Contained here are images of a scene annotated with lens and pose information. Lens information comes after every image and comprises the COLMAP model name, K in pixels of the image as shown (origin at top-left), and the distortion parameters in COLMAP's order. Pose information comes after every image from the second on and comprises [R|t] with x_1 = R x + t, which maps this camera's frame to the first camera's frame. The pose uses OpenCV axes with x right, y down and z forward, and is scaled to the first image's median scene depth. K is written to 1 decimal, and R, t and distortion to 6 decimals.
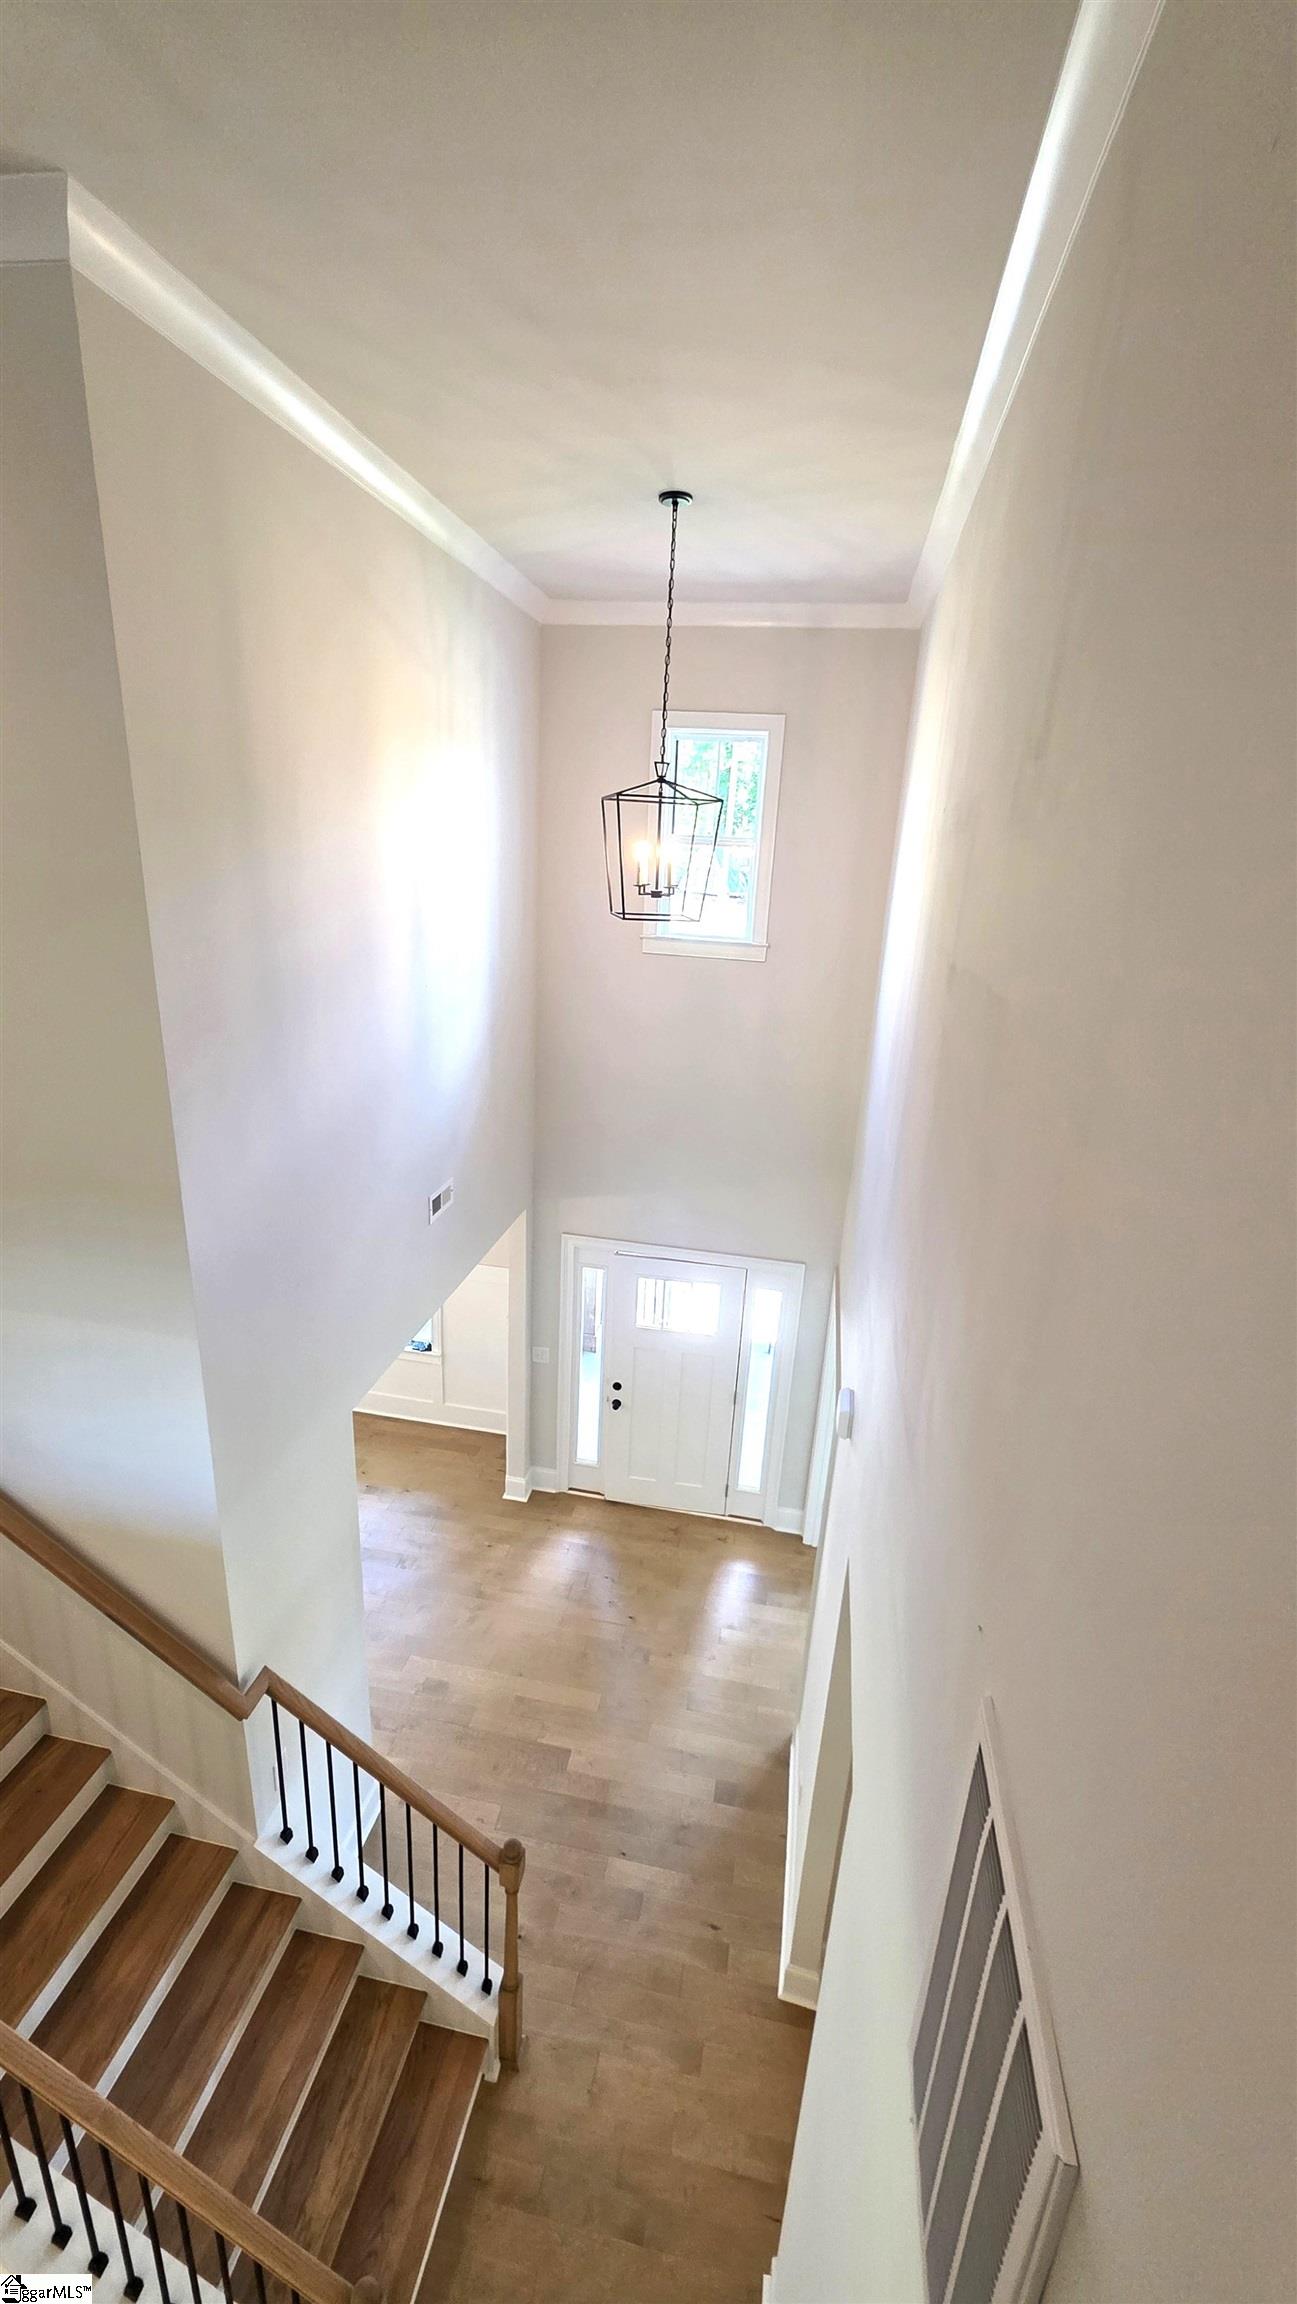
lens RADIAL K [[917.7, 0, 648.5], [0, 917.7, 1152.0], [0, 0, 1]] dist [-0.000772, -0.000002]
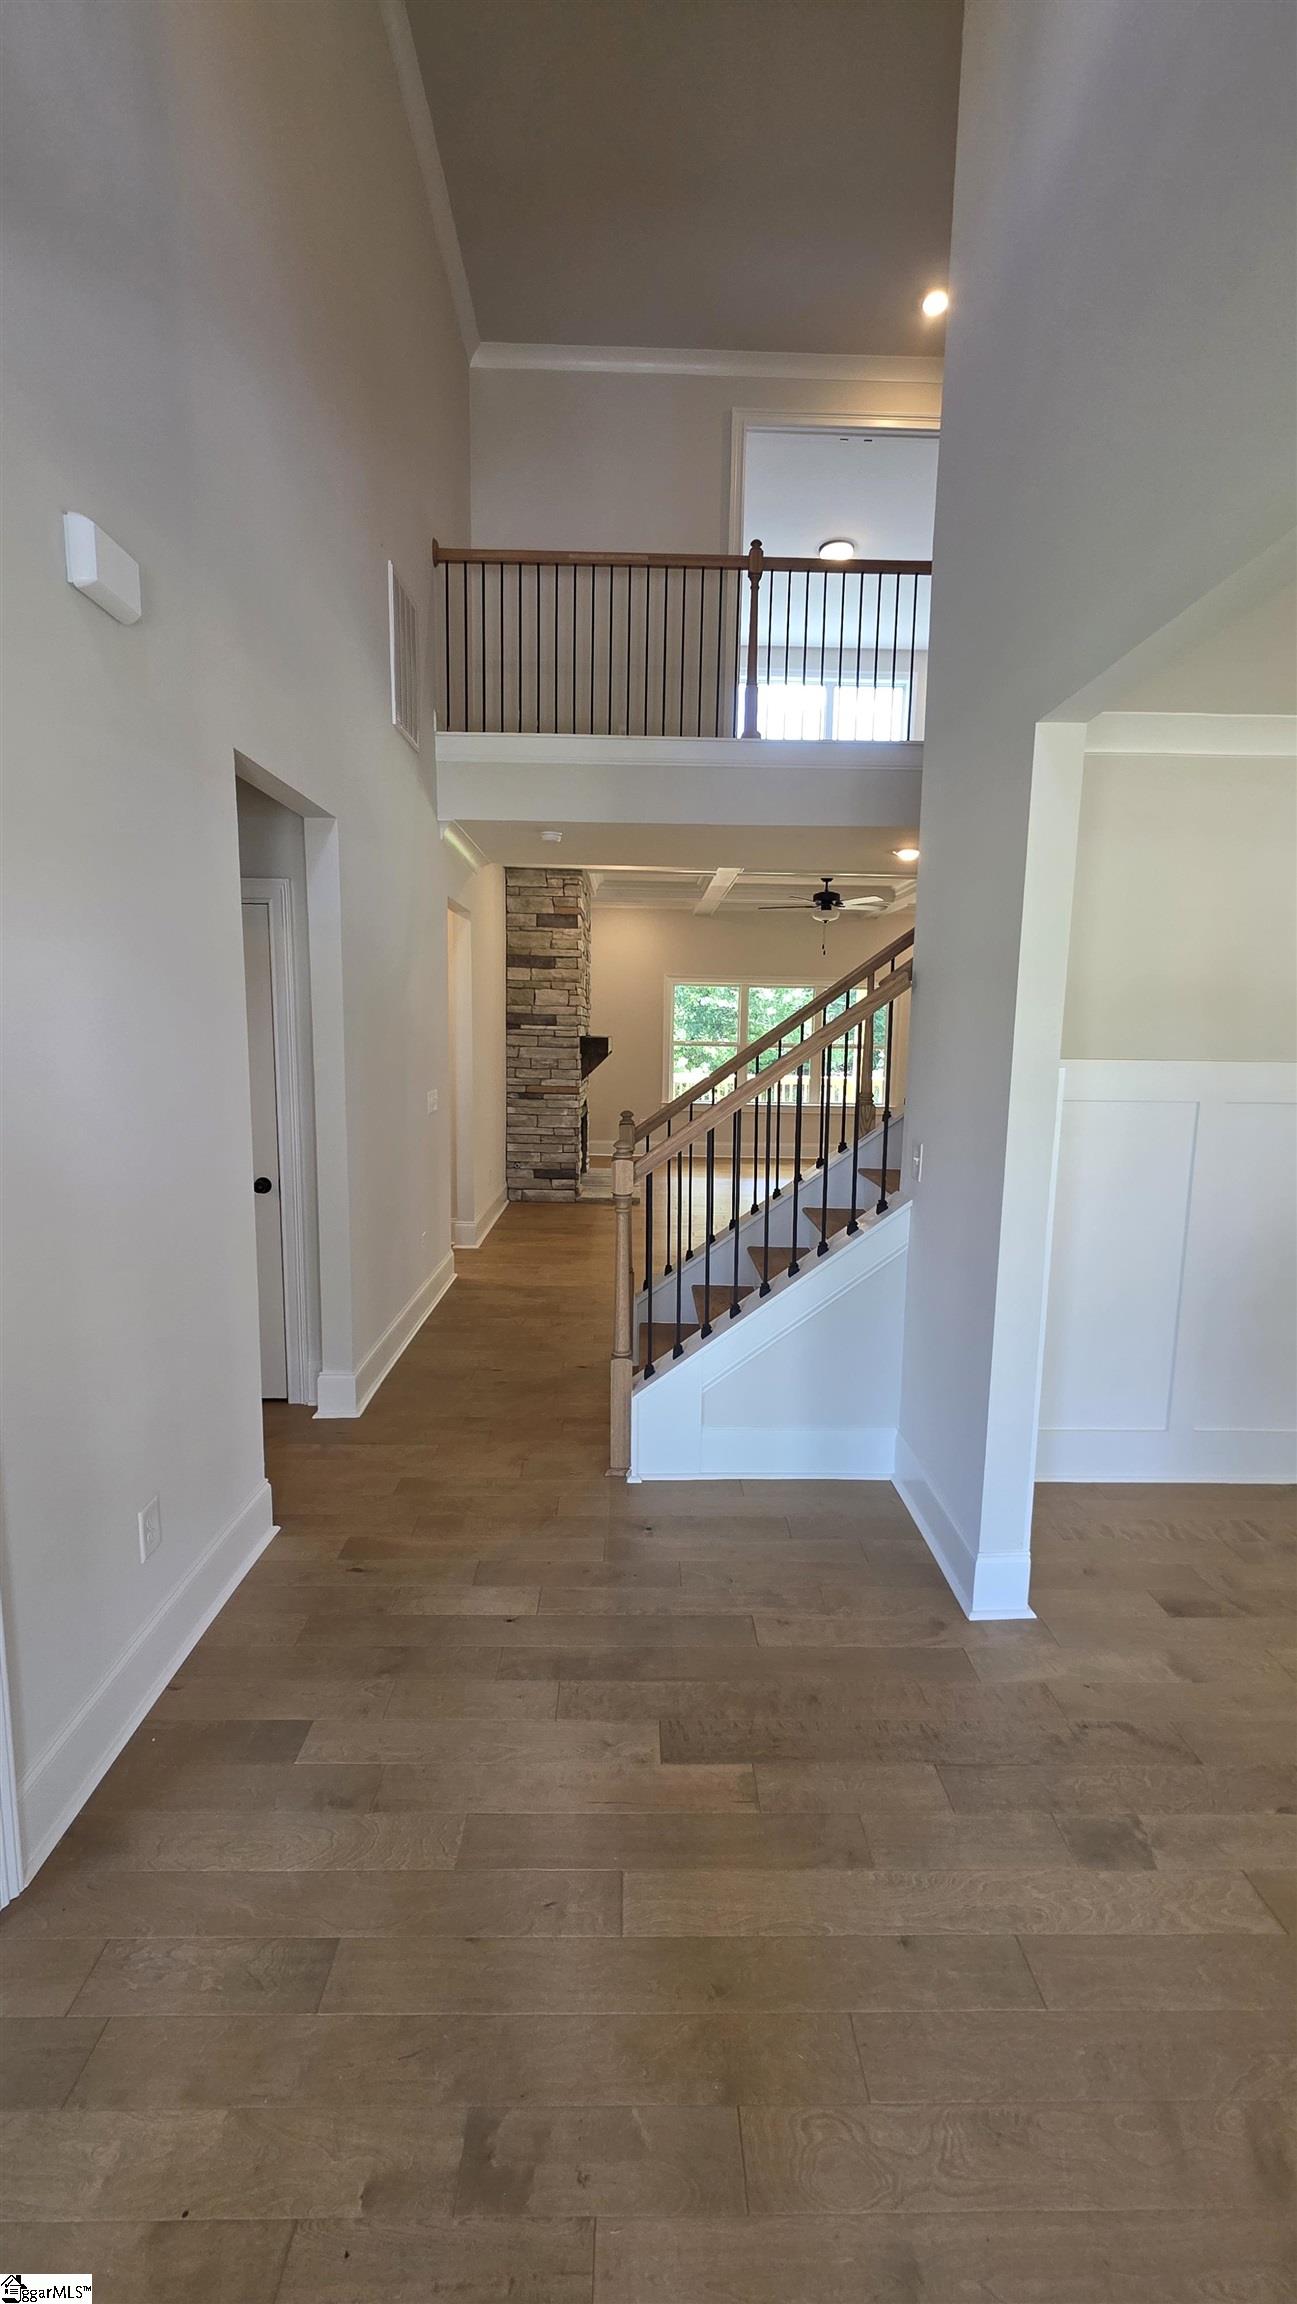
lens RADIAL K [[917.7, 0, 648.5], [0, 917.7, 1152.0], [0, 0, 1]] dist [-0.000772, -0.000002]
pose [[-0.977725, -0.036609, -0.206675, 0.014119], [-0.121793, 0.900897, 0.416594, 0.250227], [0.170941, 0.432486, -0.885288, 1.257475]]
